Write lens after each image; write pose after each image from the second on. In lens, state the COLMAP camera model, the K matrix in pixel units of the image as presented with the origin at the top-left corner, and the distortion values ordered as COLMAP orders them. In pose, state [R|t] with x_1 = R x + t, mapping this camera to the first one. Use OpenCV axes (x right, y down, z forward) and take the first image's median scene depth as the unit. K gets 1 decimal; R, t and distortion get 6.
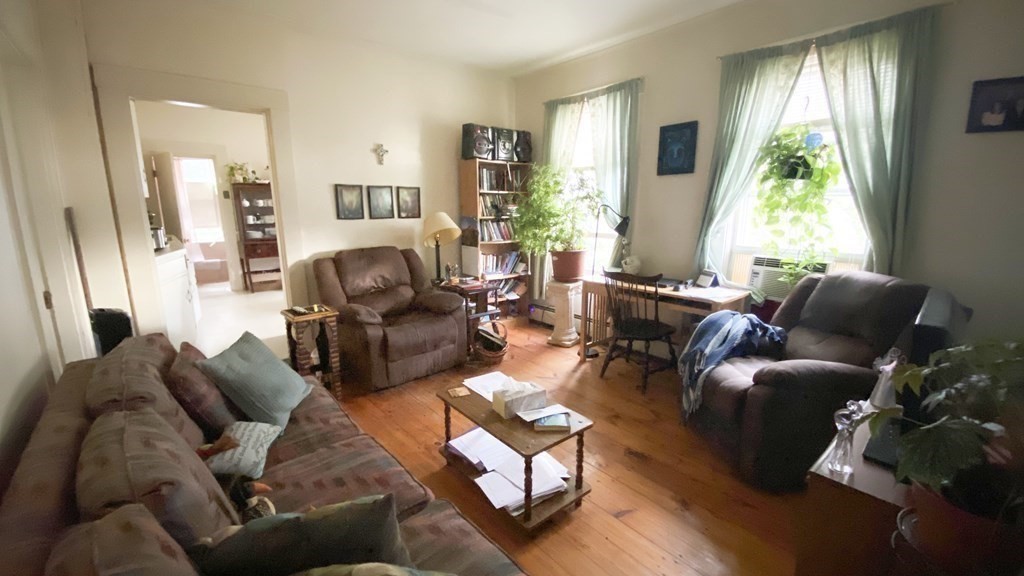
lens RADIAL K [[416.3, 0, 512.0], [0, 416.3, 293.7], [0, 0, 1]] dist [0.024757, -0.019406]
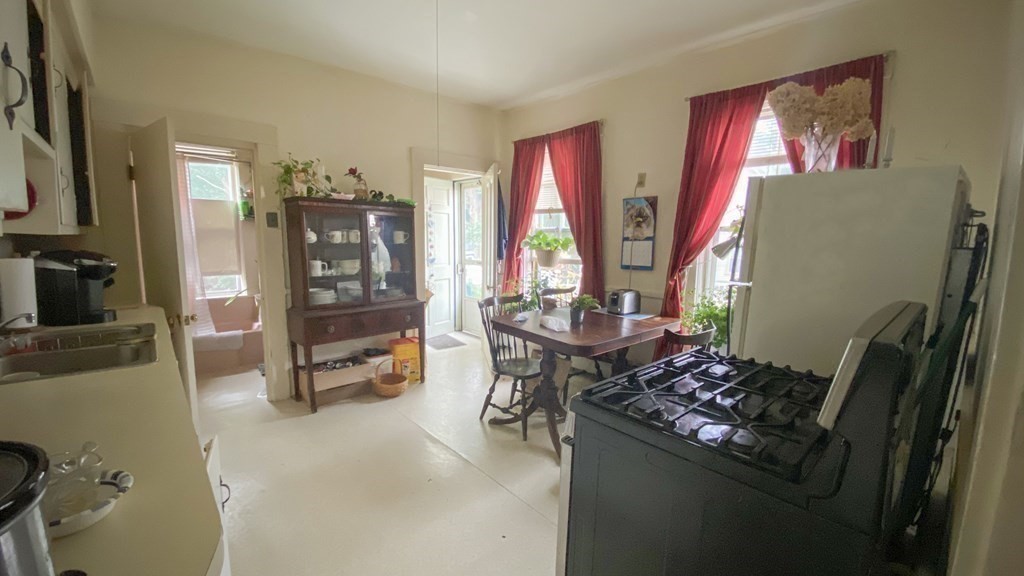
lens RADIAL K [[416.3, 0, 512.0], [0, 416.3, 293.7], [0, 0, 1]] dist [0.024757, -0.019406]
pose [[0.999792, 0.008615, 0.018490, -0.660078], [-0.007261, 0.997371, -0.072100, -0.183929], [-0.019063, 0.071951, 0.997226, 0.812816]]
